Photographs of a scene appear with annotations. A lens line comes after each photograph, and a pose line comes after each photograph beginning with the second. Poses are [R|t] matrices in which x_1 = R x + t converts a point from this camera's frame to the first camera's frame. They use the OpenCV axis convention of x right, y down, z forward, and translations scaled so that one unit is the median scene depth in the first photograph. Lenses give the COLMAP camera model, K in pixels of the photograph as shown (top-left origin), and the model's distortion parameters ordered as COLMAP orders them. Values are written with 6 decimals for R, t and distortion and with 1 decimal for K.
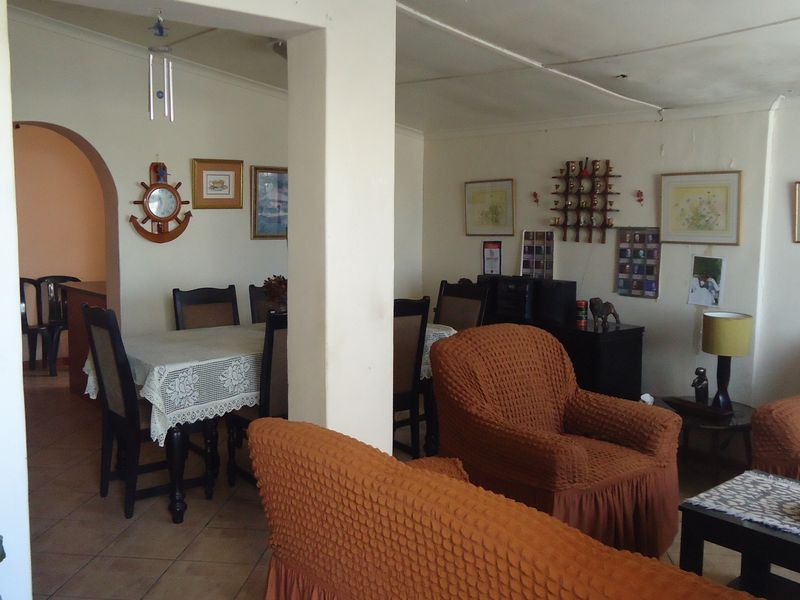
lens RADIAL K [[784.3, 0, 400.0], [0, 784.3, 300.0], [0, 0, 1]] dist [0.002767, 0.000290]
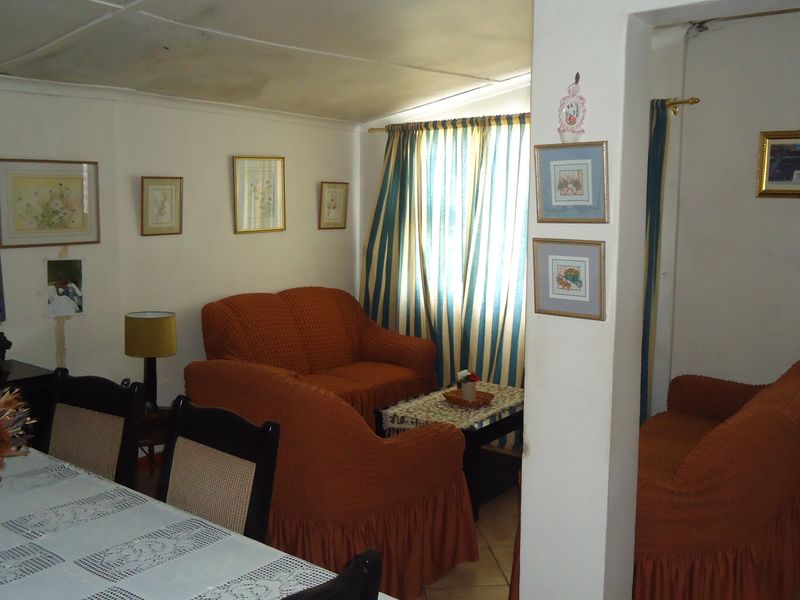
lens RADIAL K [[784.3, 0, 400.0], [0, 784.3, 300.0], [0, 0, 1]] dist [0.002767, 0.000290]
pose [[-0.191608, -0.139536, 0.971502, -0.524341], [0.108443, 0.980772, 0.162256, -0.111656], [-0.975462, 0.136443, -0.172792, 0.799844]]
